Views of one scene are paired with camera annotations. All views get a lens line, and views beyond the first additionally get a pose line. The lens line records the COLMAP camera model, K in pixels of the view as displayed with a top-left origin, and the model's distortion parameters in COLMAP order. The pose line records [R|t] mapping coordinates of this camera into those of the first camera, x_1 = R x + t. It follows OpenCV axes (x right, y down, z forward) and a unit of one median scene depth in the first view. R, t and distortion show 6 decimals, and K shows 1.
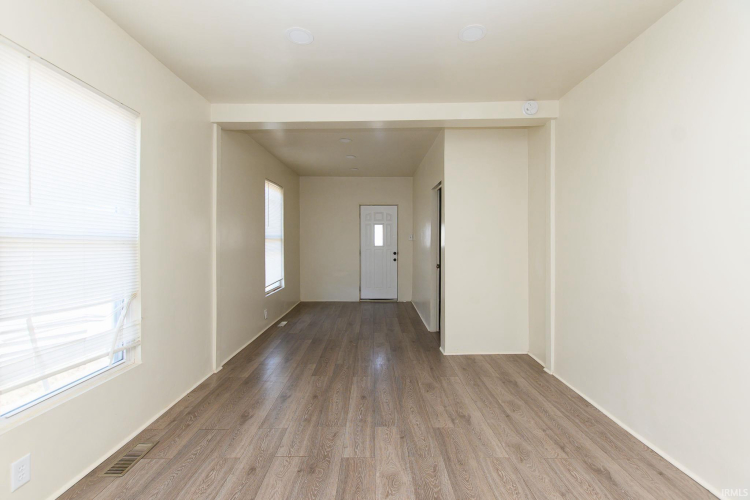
lens RADIAL K [[332.9, 0, 375.1], [0, 332.9, 243.2], [0, 0, 1]] dist [0.017665, -0.010075]
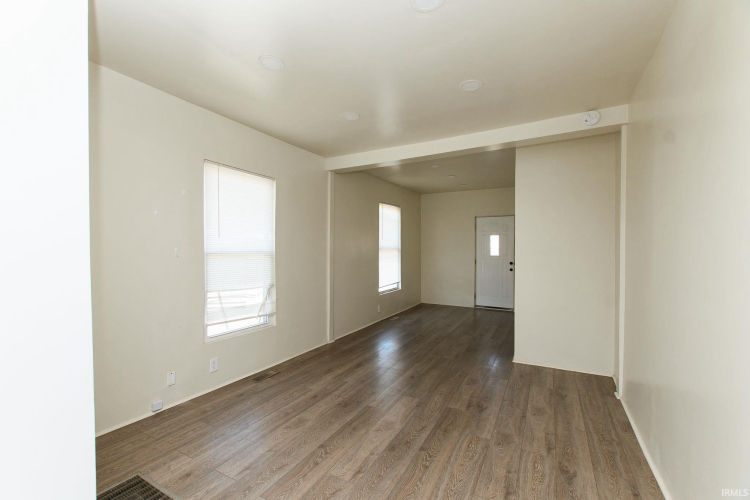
lens RADIAL K [[322.4, 0, 367.3], [0, 322.4, 251.2], [0, 0, 1]] dist [0.016020, -0.008544]
pose [[0.867471, 0.007784, -0.497427, 0.337587], [-0.005107, 0.999964, 0.006742, -0.021292], [0.497461, -0.003308, 0.867480, -0.123639]]
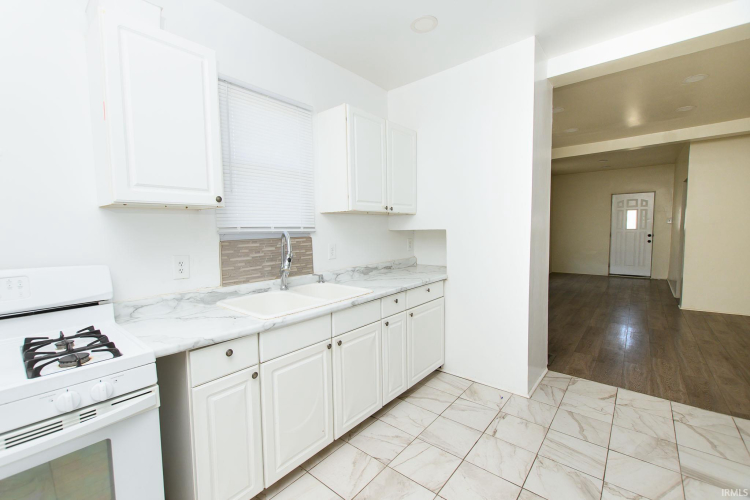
lens RADIAL K [[322.4, 0, 367.3], [0, 322.4, 251.2], [0, 0, 1]] dist [0.016020, -0.008544]
pose [[0.761819, 0.034364, -0.646877, 0.089484], [0.013988, 0.997486, 0.069463, -0.011615], [0.647638, -0.061967, 0.759424, -0.882322]]
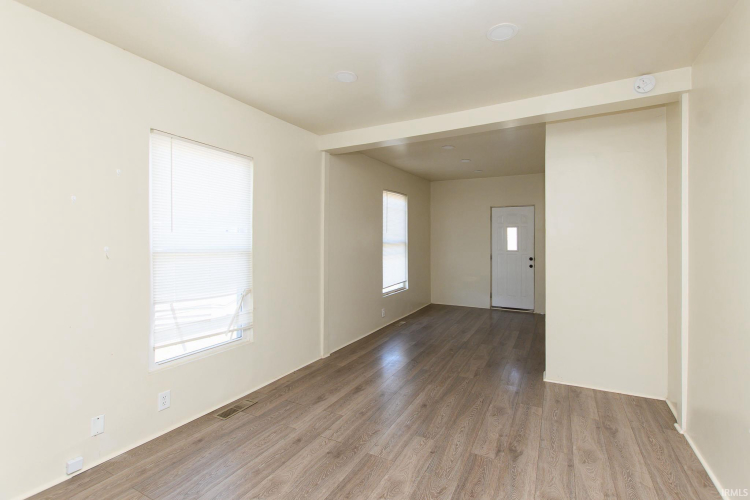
lens RADIAL K [[338.3, 0, 386.7], [0, 338.3, 239.9], [0, 0, 1]] dist [0.019178, -0.009756]
pose [[0.888917, 0.001855, -0.458065, 0.267223], [-0.004045, 0.999985, -0.003801, -0.032645], [0.458051, 0.005232, 0.888910, 0.016712]]
